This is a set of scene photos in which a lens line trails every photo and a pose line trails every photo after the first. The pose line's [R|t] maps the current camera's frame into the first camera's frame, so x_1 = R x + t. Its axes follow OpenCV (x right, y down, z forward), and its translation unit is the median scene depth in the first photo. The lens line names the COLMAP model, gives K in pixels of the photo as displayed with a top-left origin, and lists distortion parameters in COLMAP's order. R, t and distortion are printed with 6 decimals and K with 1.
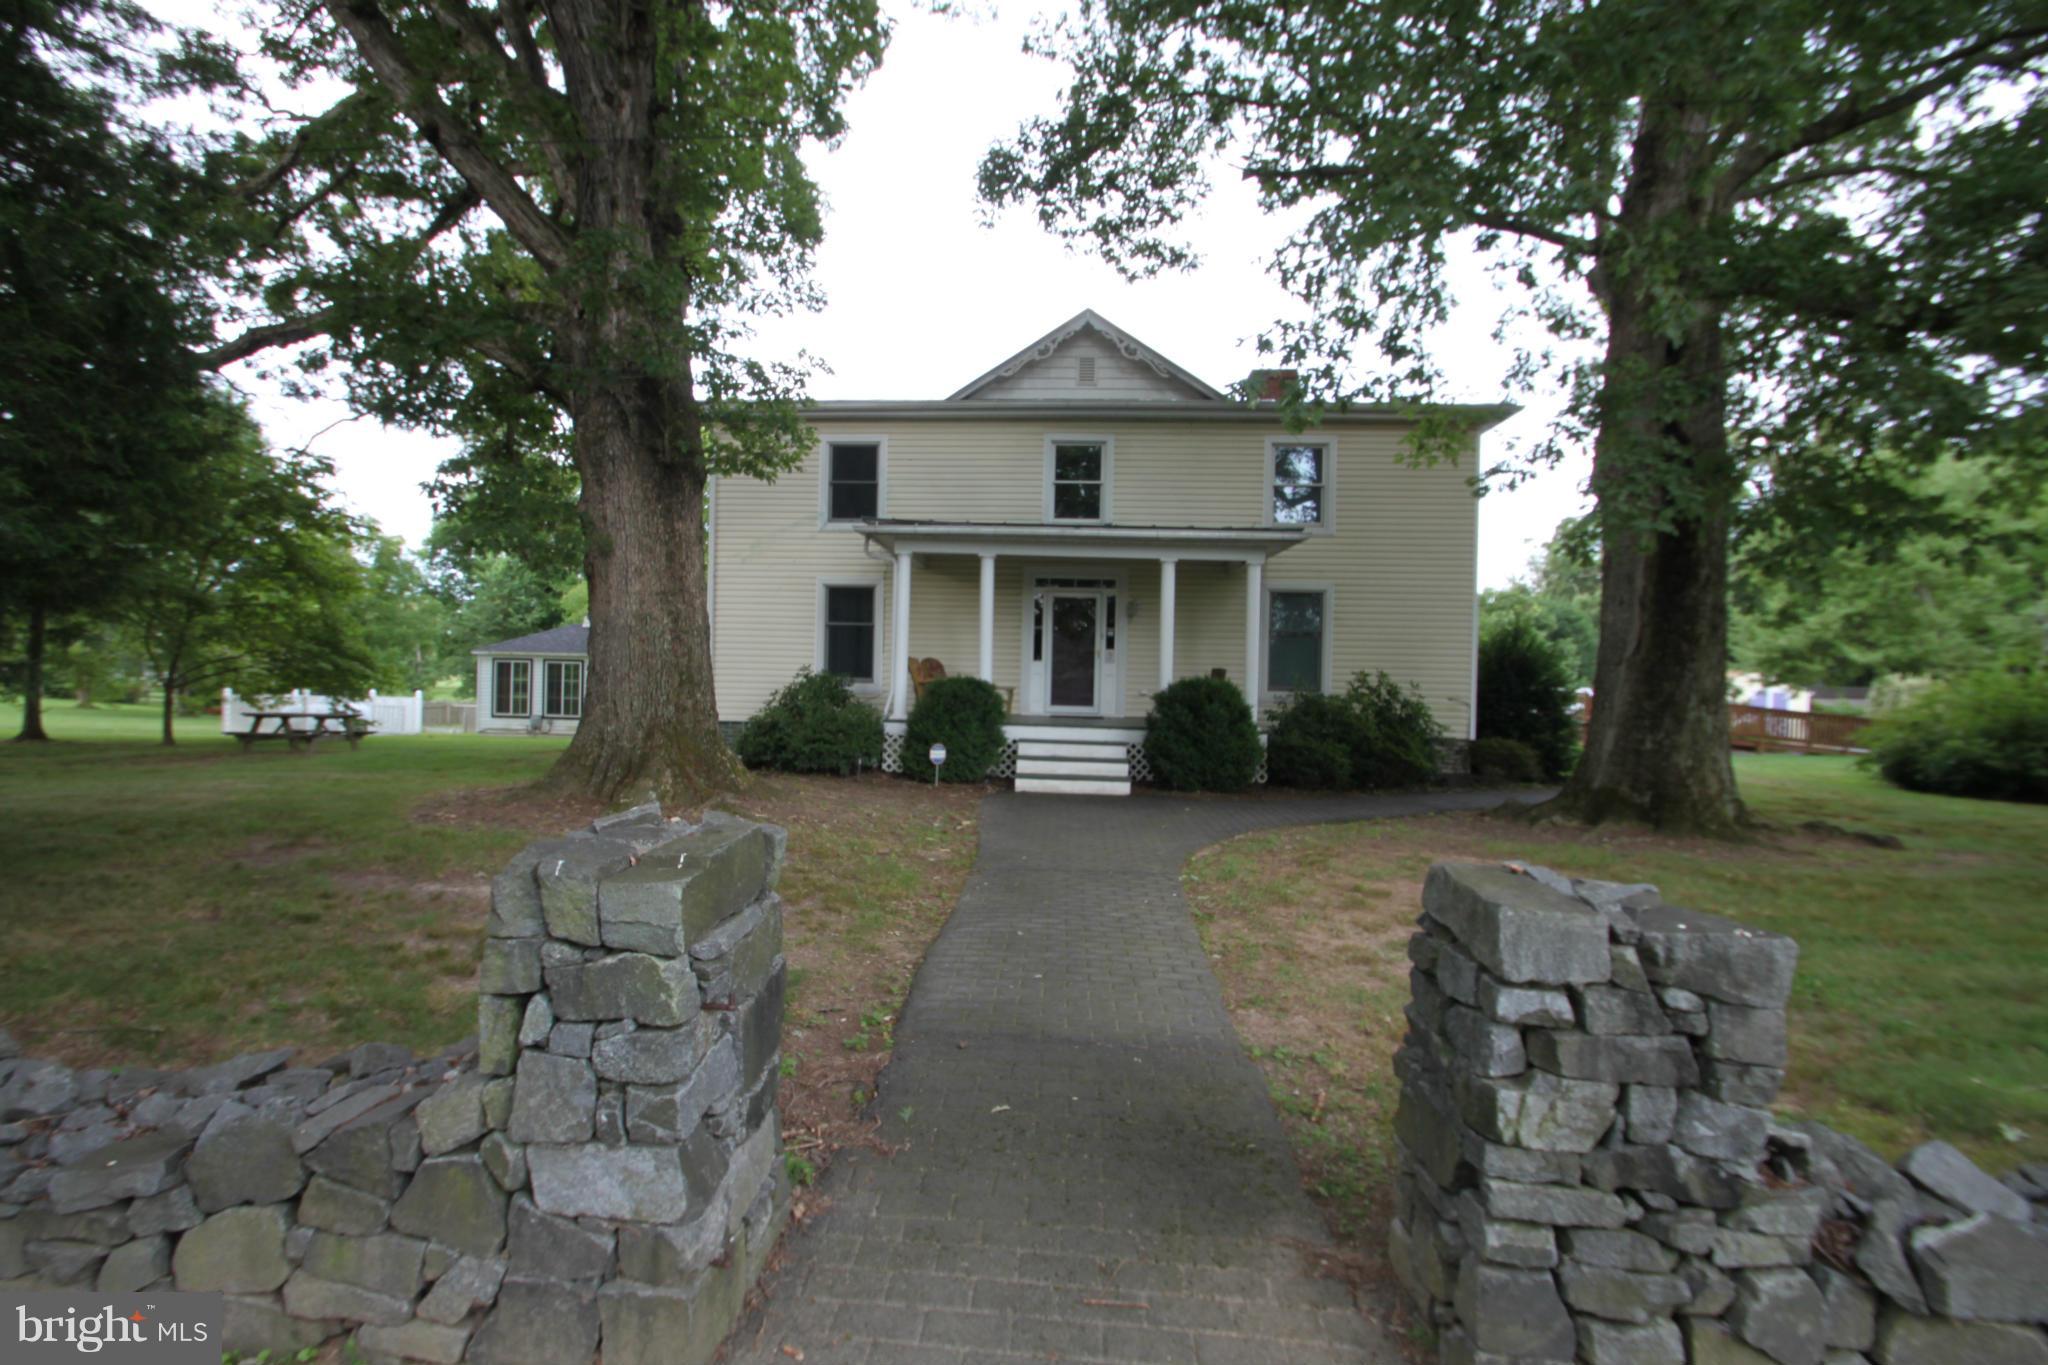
lens RADIAL K [[959.0, 0, 994.5], [0, 959.0, 682.8], [0, 0, 1]] dist [0.001088, -0.014296]
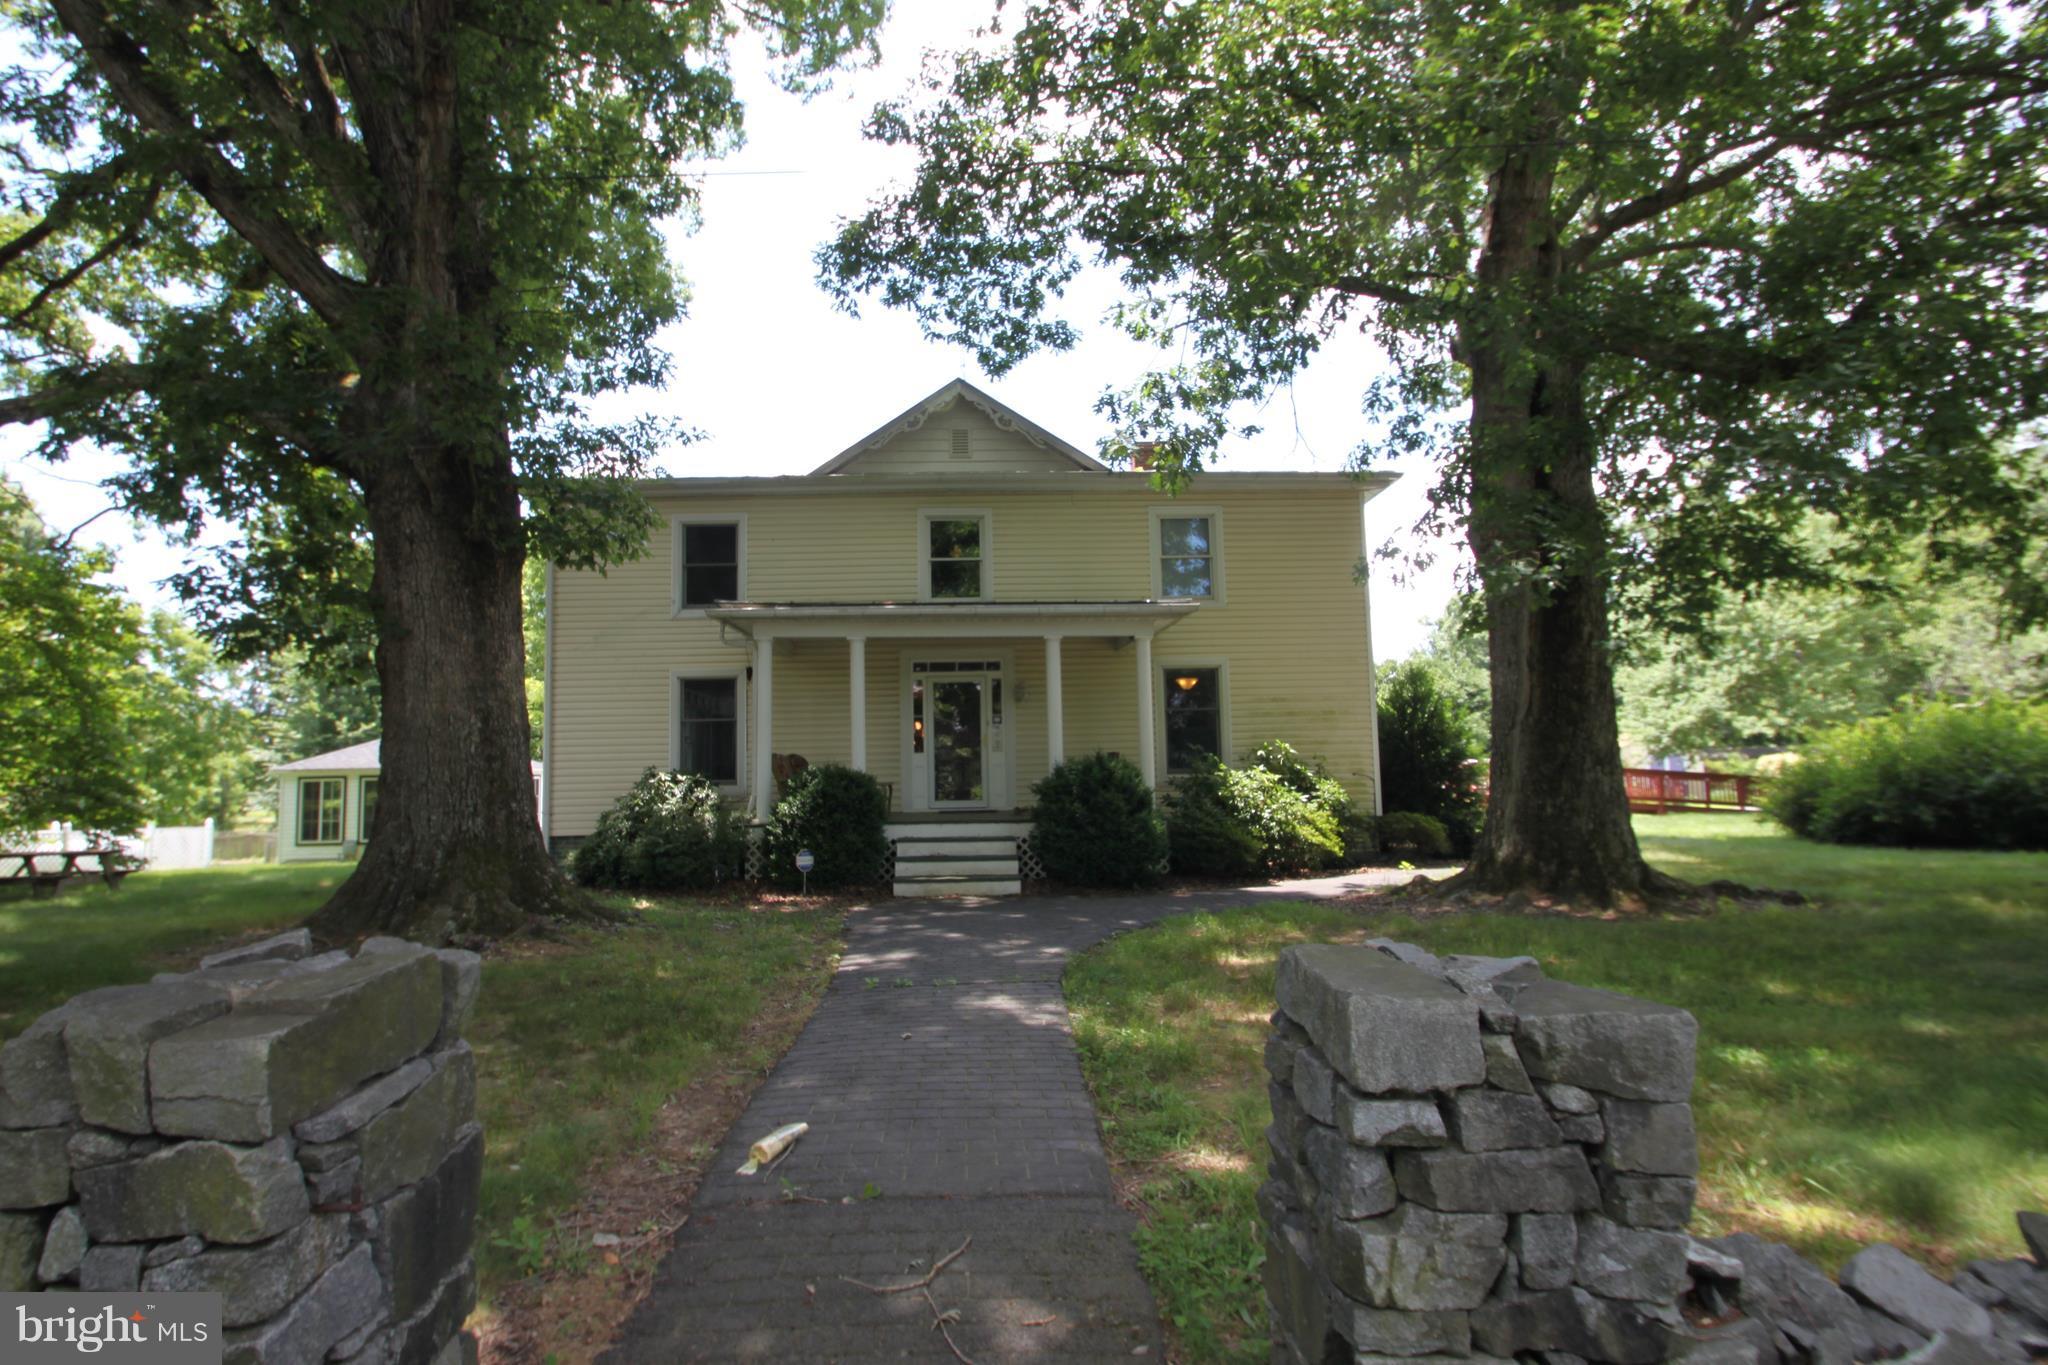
lens RADIAL K [[1021.7, 0, 1005.0], [0, 1021.7, 684.5], [0, 0, 1]] dist [0.004522, -0.019433]
pose [[0.993379, -0.034852, 0.109469, 0.145322], [0.044960, 0.994811, -0.091267, 0.036086], [-0.105720, 0.095584, 0.989791, 0.146061]]
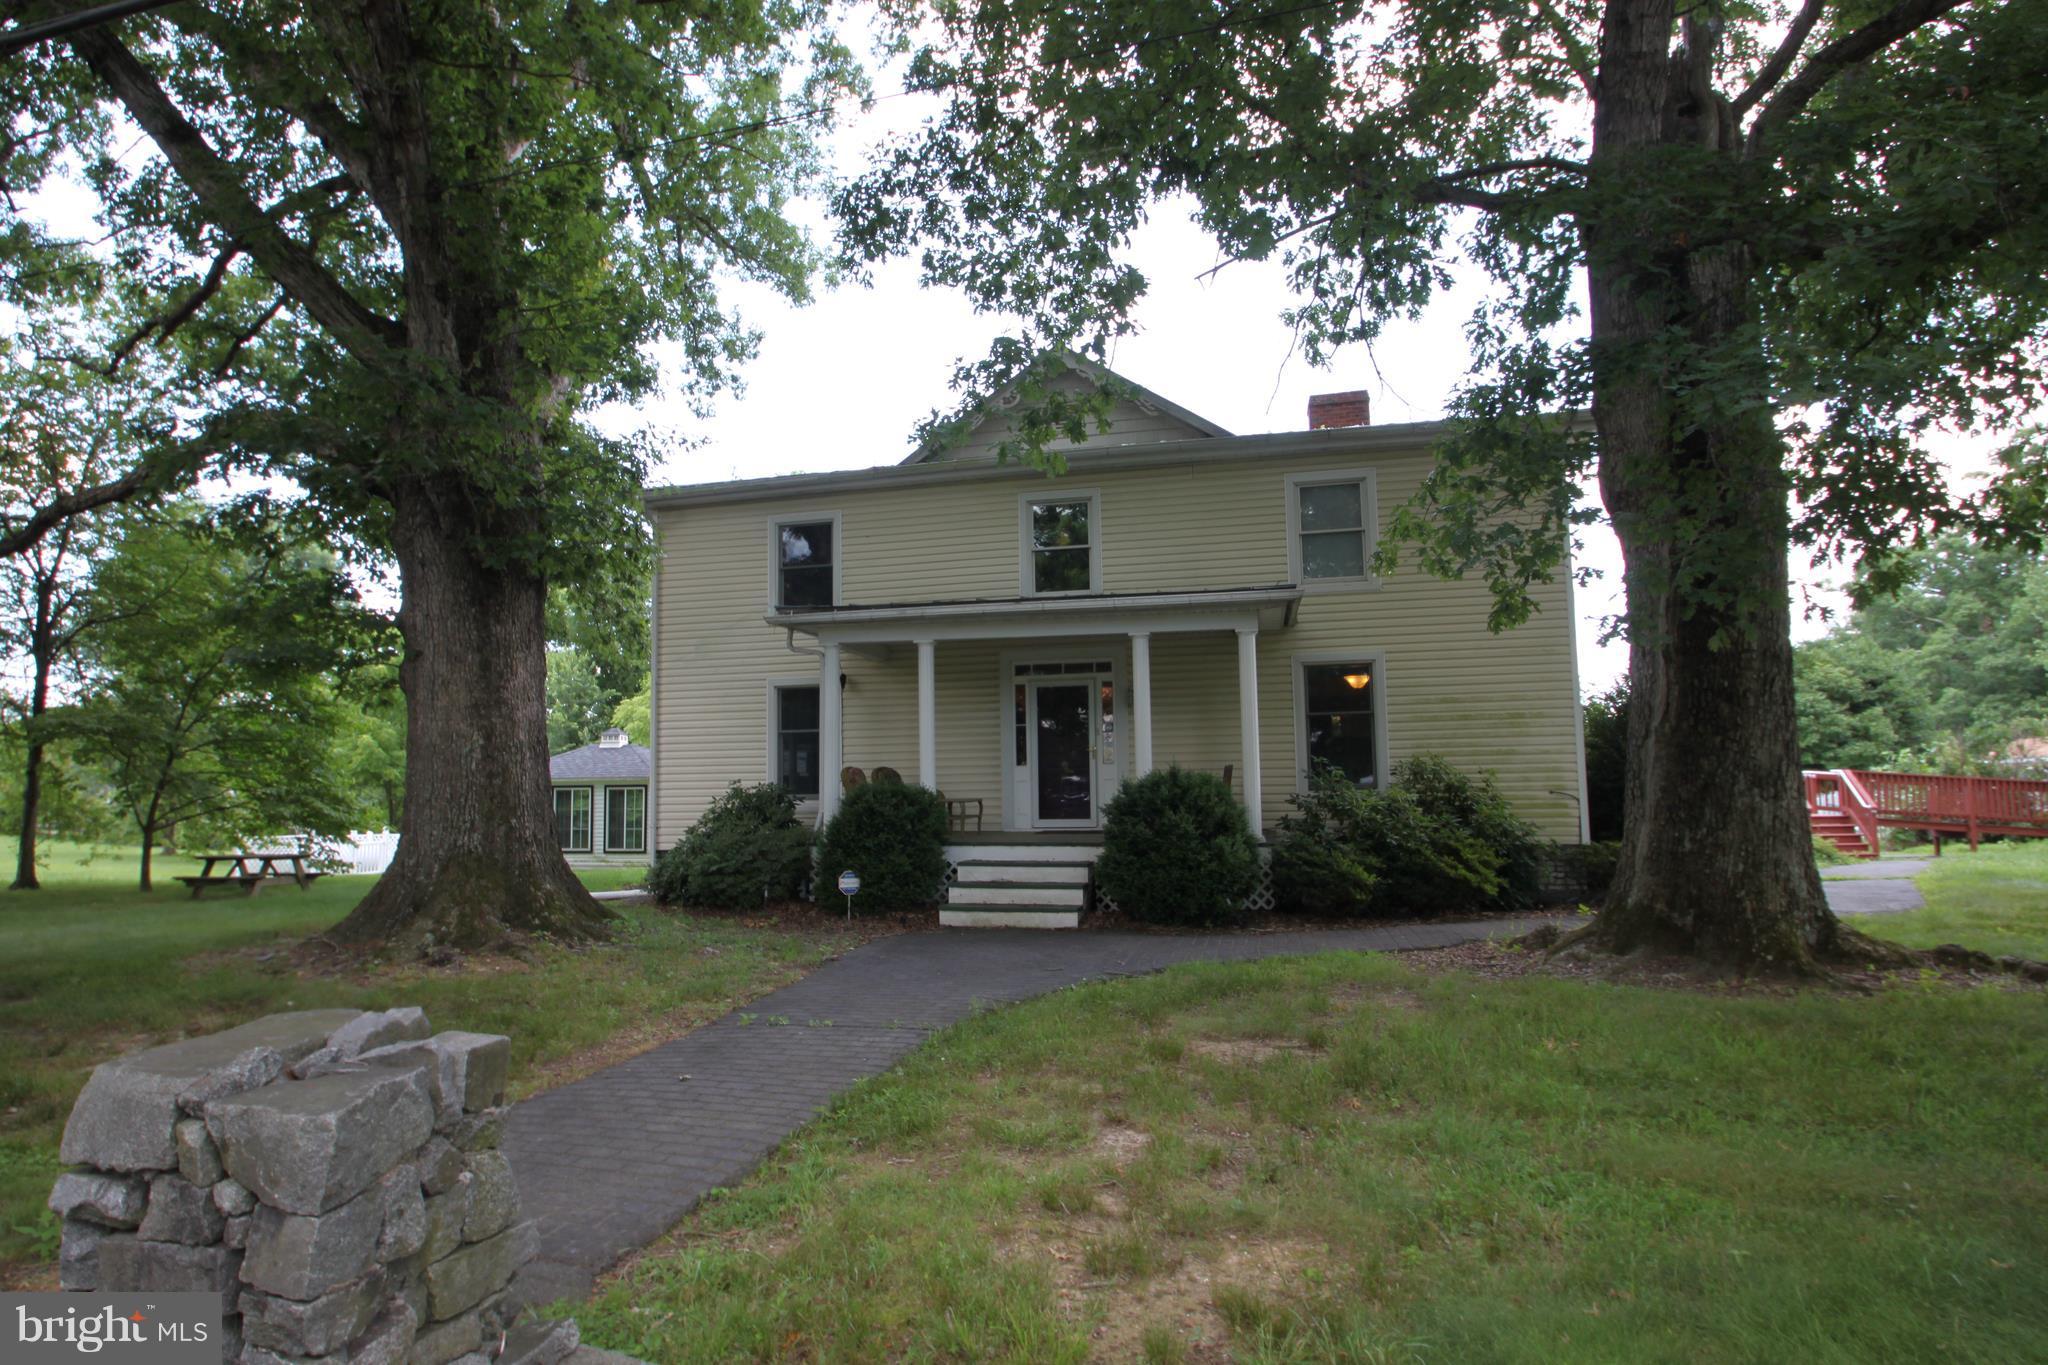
lens RADIAL K [[1144.8, 0, 1006.1], [0, 1144.8, 672.7], [0, 0, 1]] dist [-0.000840, -0.024644]
pose [[0.984623, -0.055953, -0.165492, 1.328509], [0.037841, 0.993140, -0.110640, 0.045042], [0.170547, 0.102677, 0.979985, 0.181228]]
